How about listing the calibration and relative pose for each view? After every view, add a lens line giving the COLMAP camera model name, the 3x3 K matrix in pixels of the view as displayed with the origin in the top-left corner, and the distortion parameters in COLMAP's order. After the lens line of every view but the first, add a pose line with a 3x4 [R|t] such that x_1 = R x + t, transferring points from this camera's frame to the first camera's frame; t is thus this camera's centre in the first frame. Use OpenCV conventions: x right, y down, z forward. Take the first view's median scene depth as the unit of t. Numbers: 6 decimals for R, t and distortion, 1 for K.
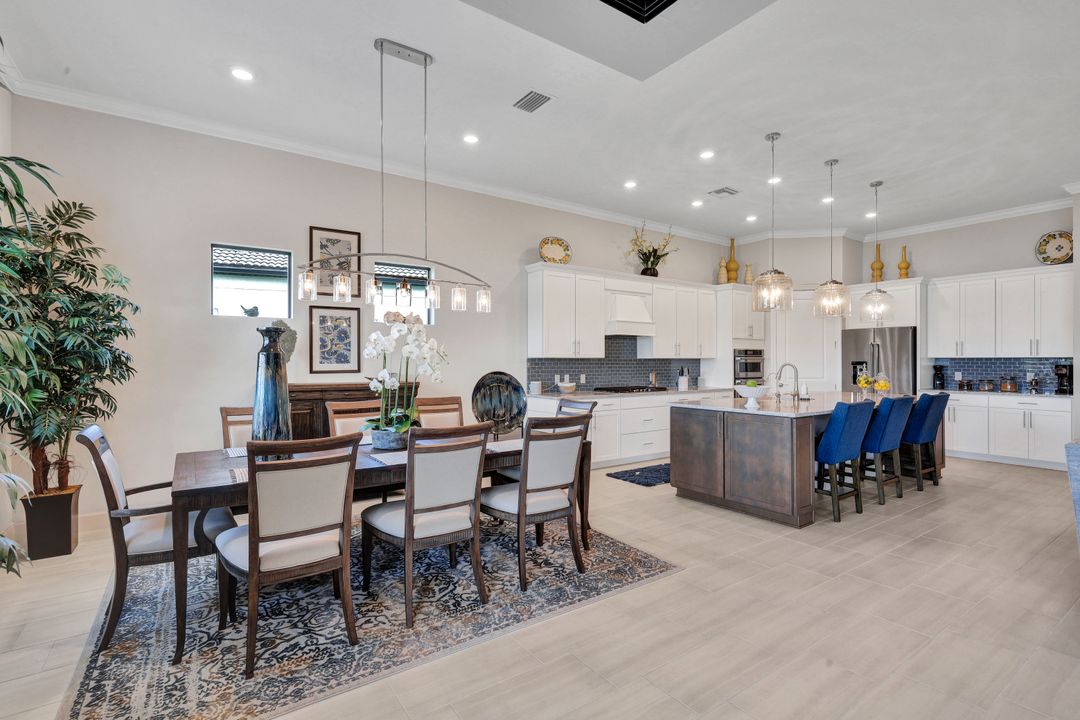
lens RADIAL K [[515.4, 0, 535.5], [0, 515.4, 363.1], [0, 0, 1]] dist [0.000594, 0.000210]
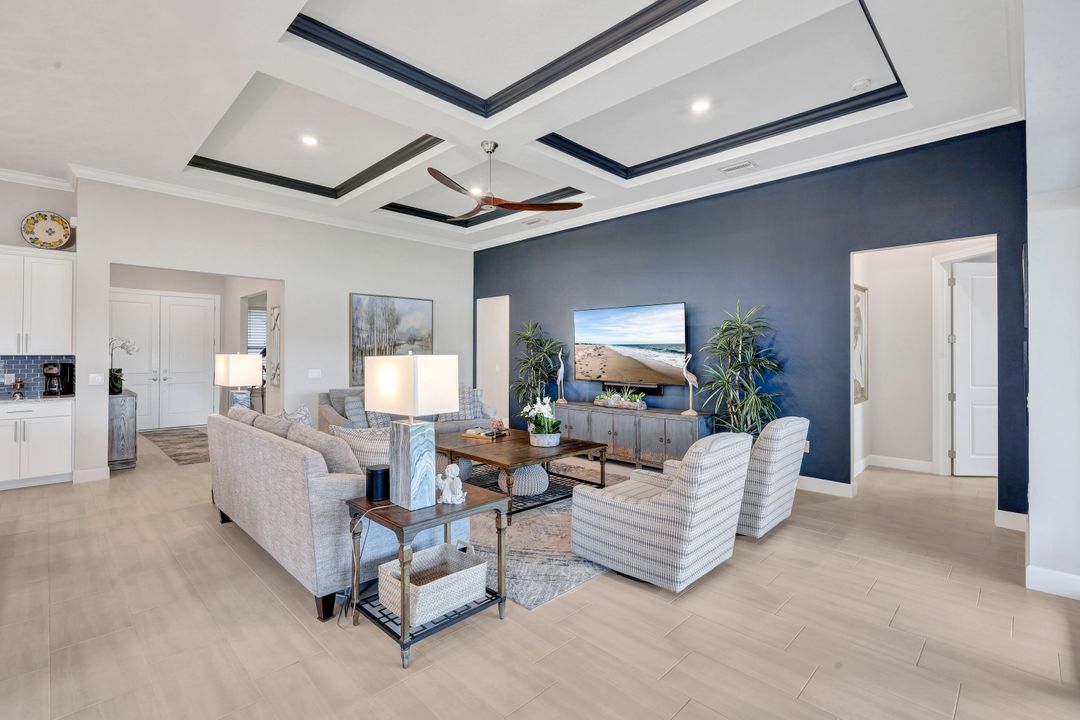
lens RADIAL K [[487.5, 0, 541.5], [0, 487.5, 350.9], [0, 0, 1]] dist [0.001312, -0.000238]
pose [[-0.181198, 0.003701, 0.983440, 0.040962], [0.002561, 0.999991, -0.003291, -0.013390], [-0.983443, 0.001922, -0.181206, 0.324356]]
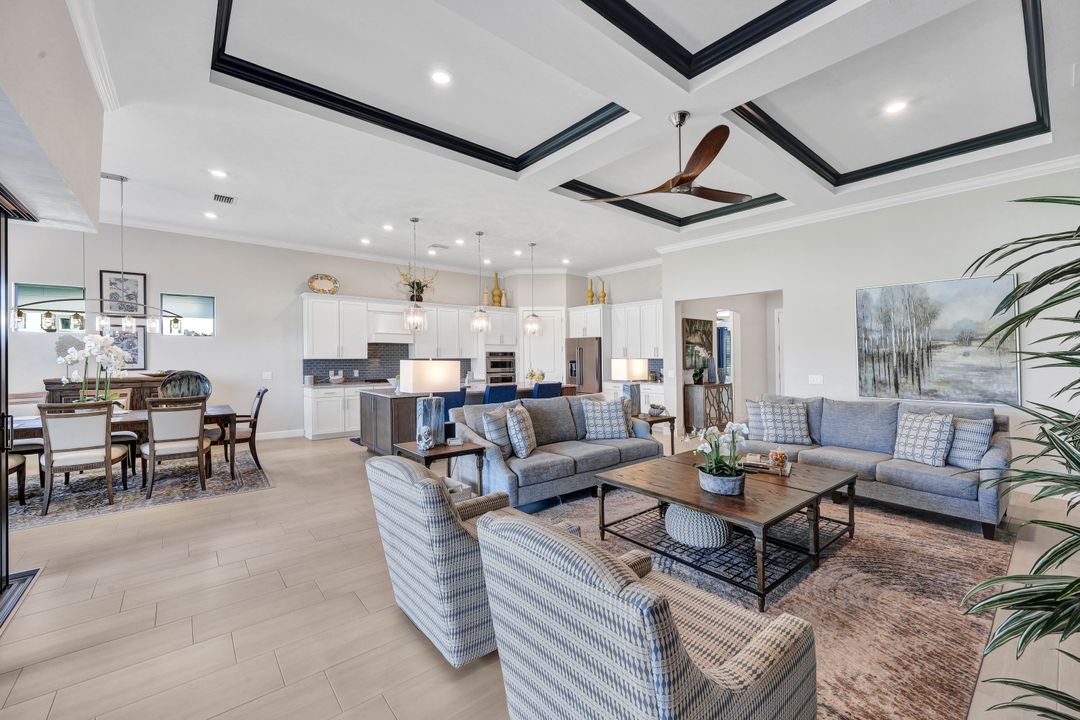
lens RADIAL K [[435.4, 0, 547.1], [0, 435.4, 356.3], [0, 0, 1]] dist [-0.000830, -0.000121]
pose [[0.996113, 0.001426, 0.088075, 0.542936], [-0.001159, 0.999995, -0.003072, -0.014163], [-0.088078, 0.002958, 0.996109, -0.257108]]
